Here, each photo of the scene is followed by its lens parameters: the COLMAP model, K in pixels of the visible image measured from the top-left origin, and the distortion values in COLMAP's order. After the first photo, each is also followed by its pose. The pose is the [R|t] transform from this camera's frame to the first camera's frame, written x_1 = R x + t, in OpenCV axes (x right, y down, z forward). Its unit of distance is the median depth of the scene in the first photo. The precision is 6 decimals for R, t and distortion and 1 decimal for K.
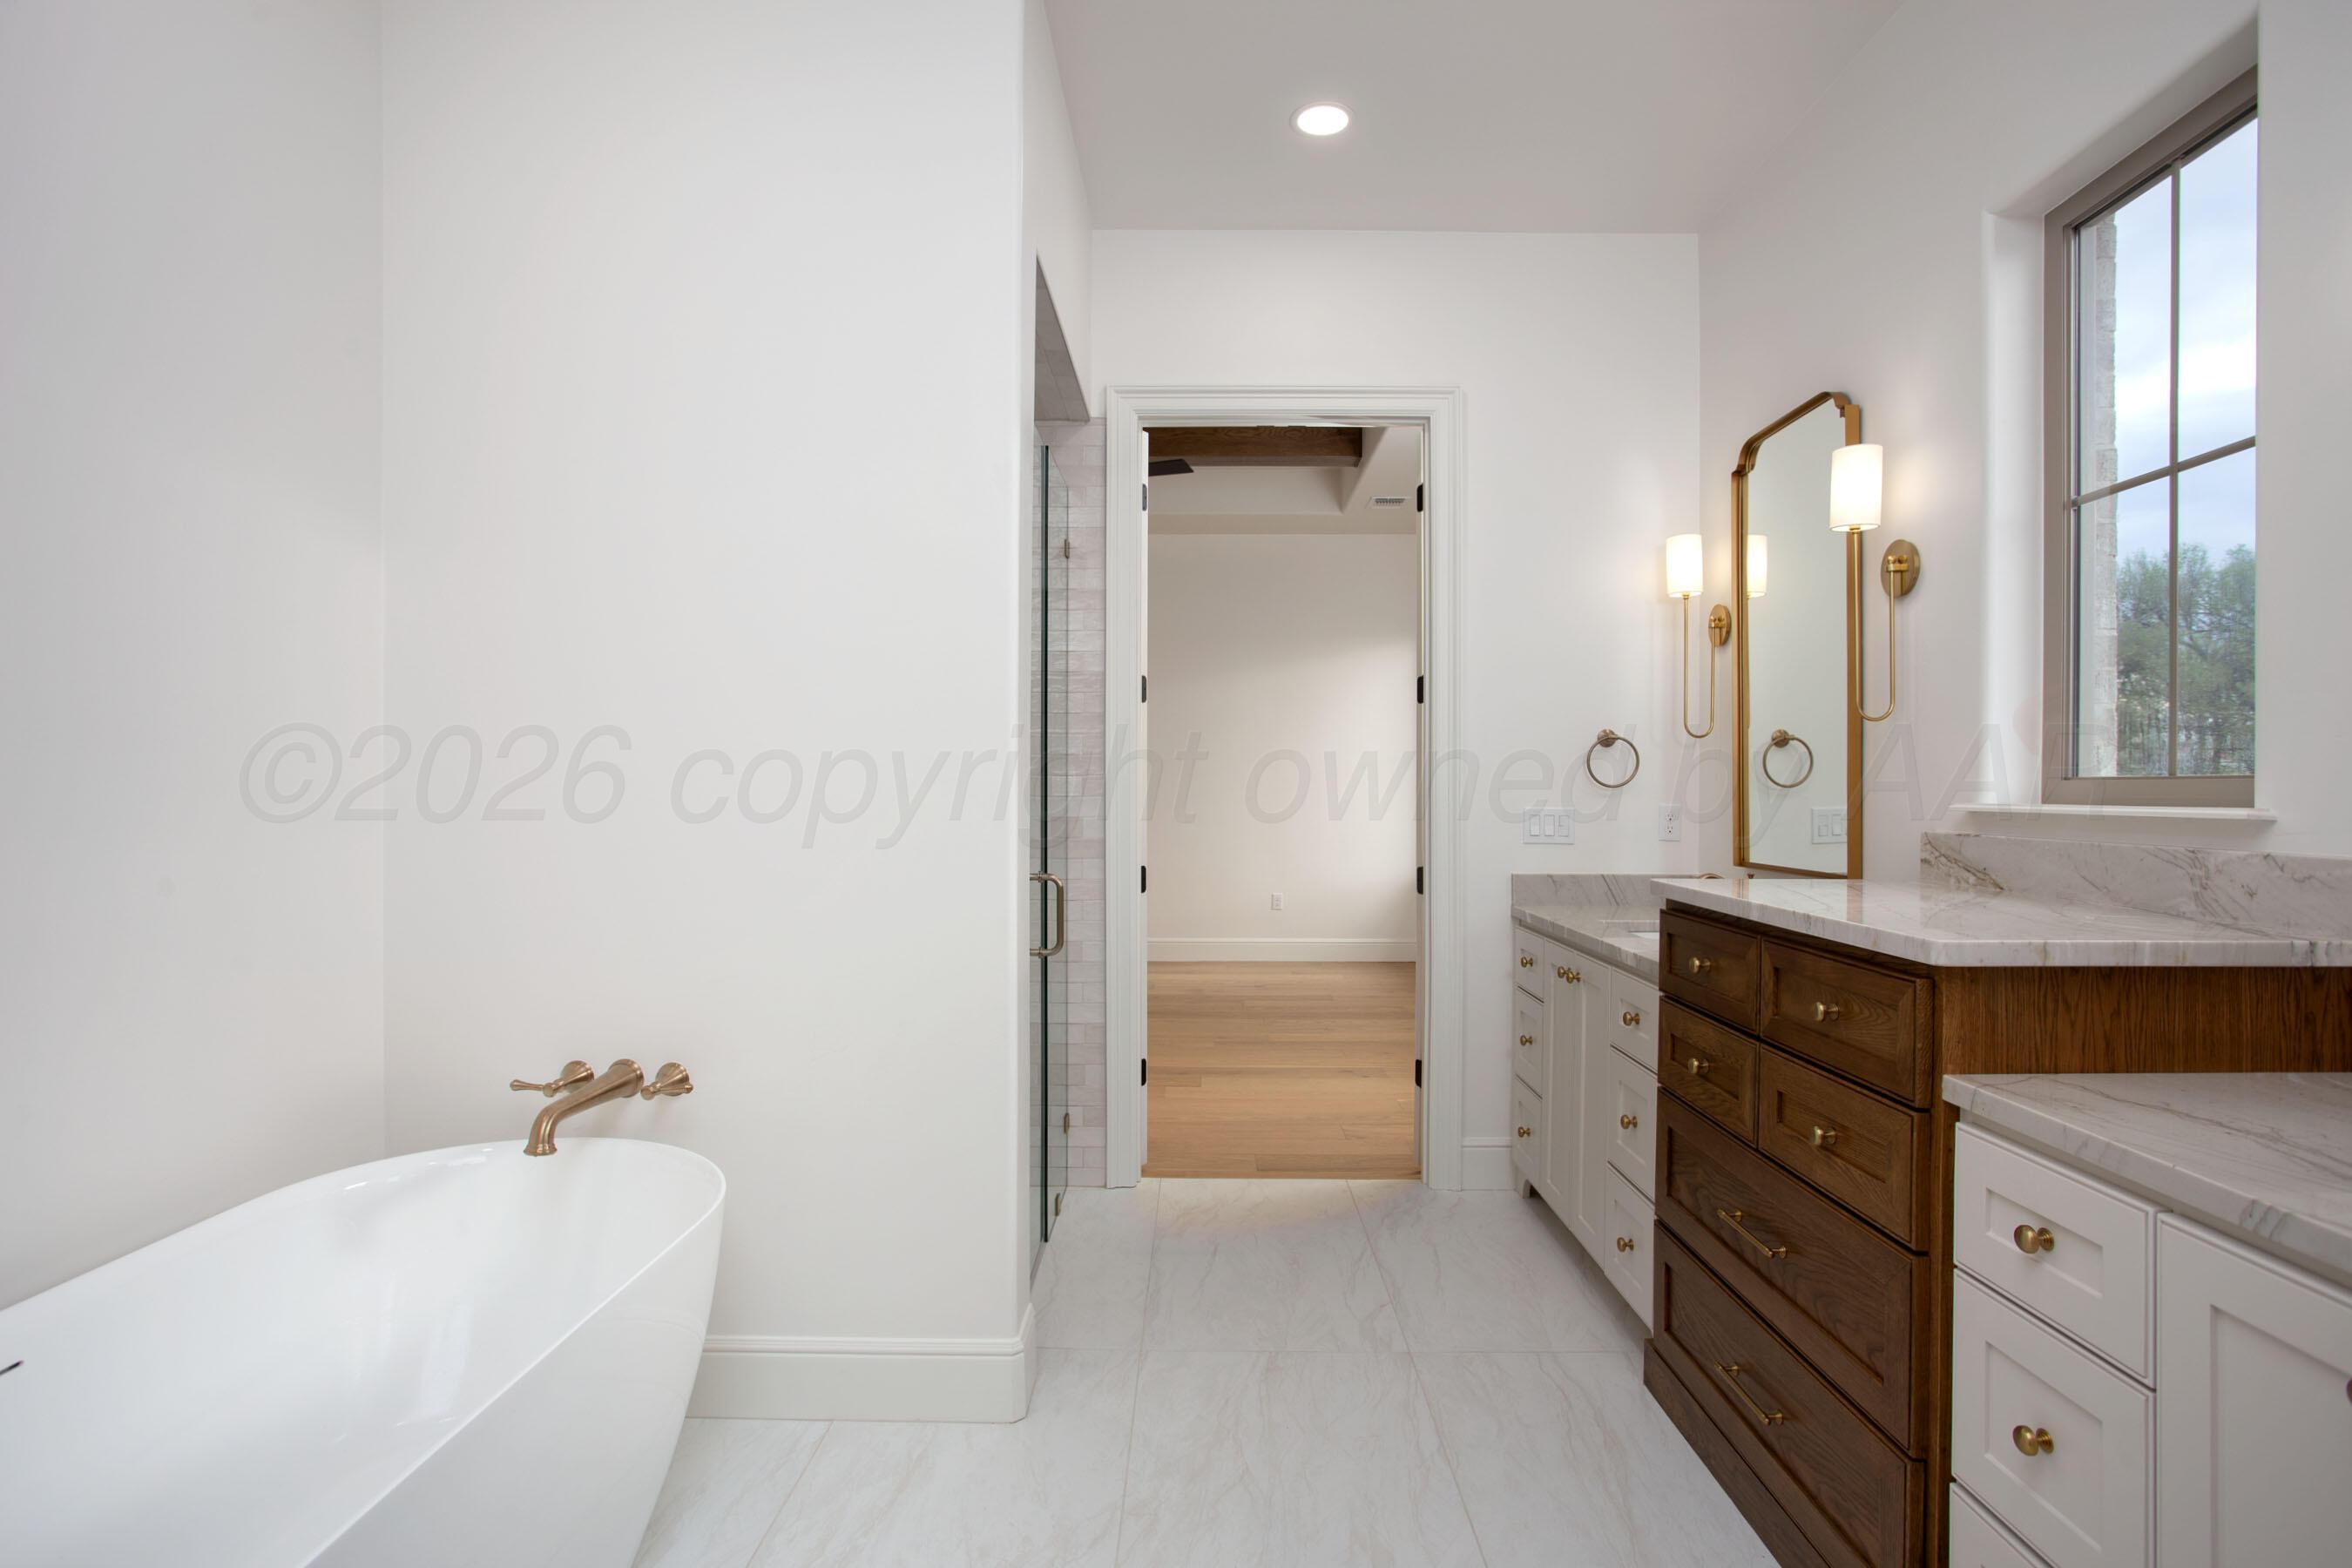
lens RADIAL K [[1171.1, 0, 1178.3], [0, 1171.1, 790.8], [0, 0, 1]] dist [-0.023079, -0.000066]
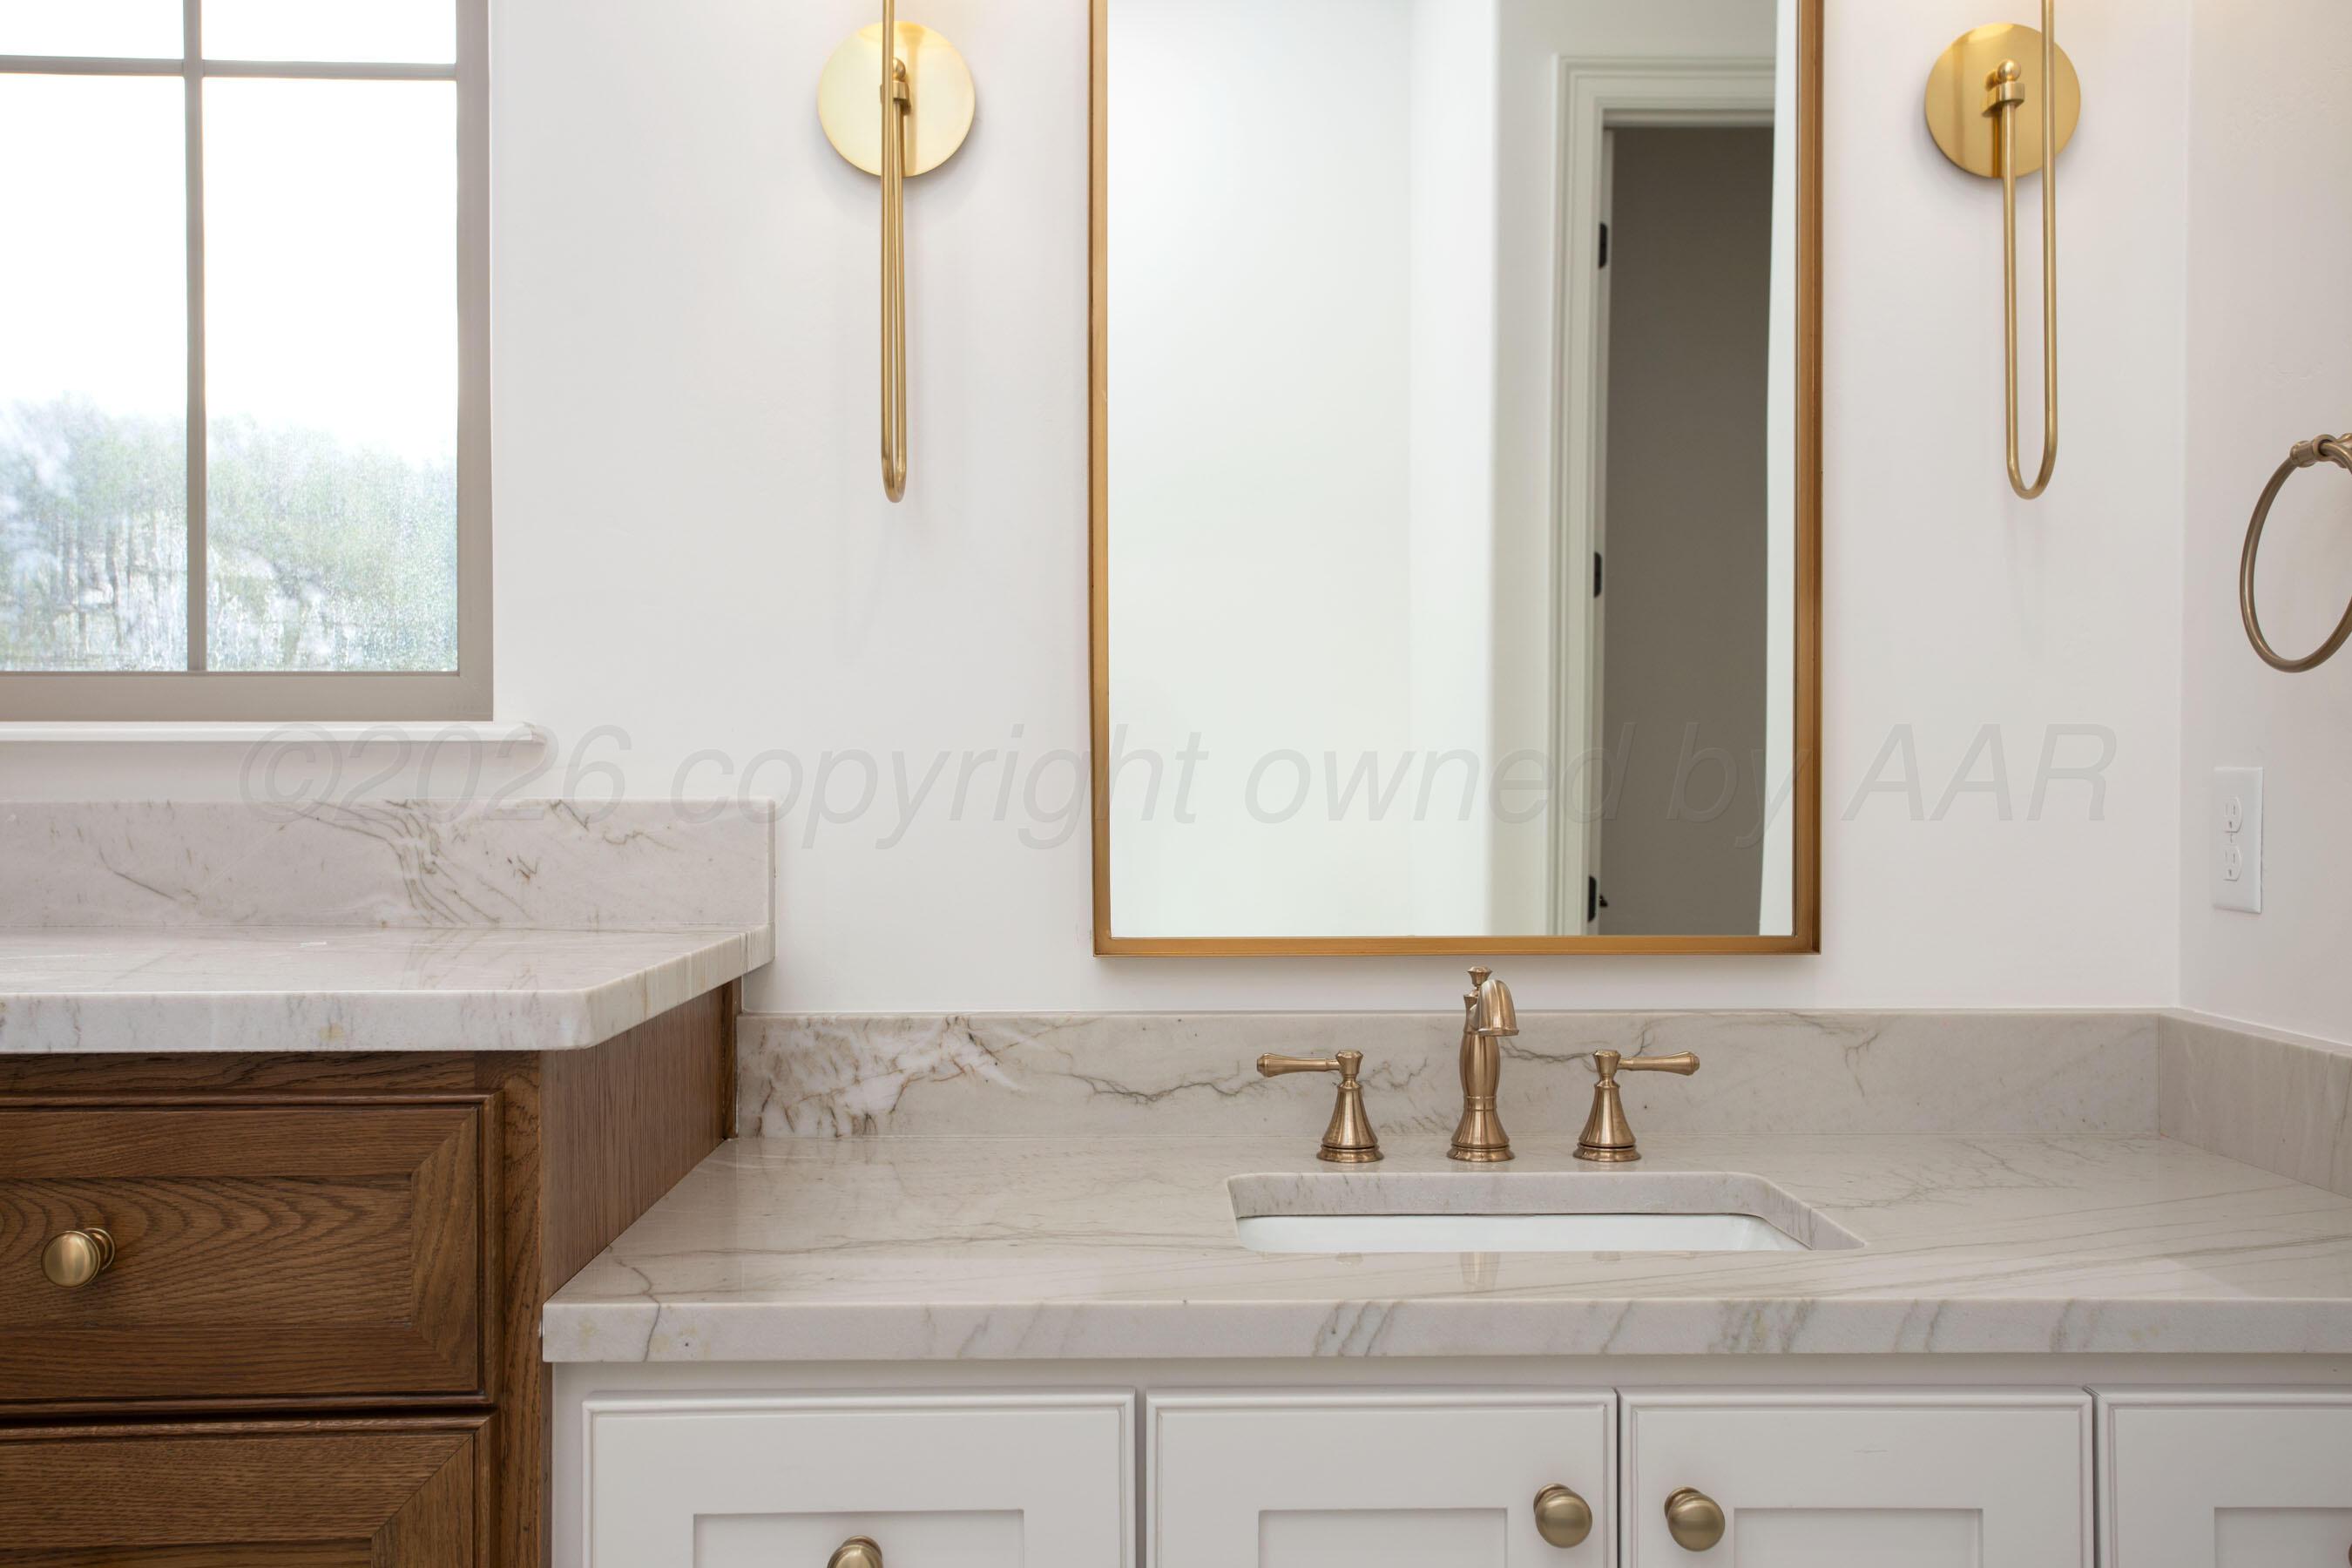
lens RADIAL K [[2174.5, 0, 1177.4], [0, 2174.5, 789.6], [0, 0, 1]] dist [-0.014661, 0.000000]
pose [[-0.071875, 0.000084, 0.997414, -0.145263], [0.003415, 0.999994, 0.000161, 0.048240], [-0.997408, 0.003417, -0.071875, 0.733095]]
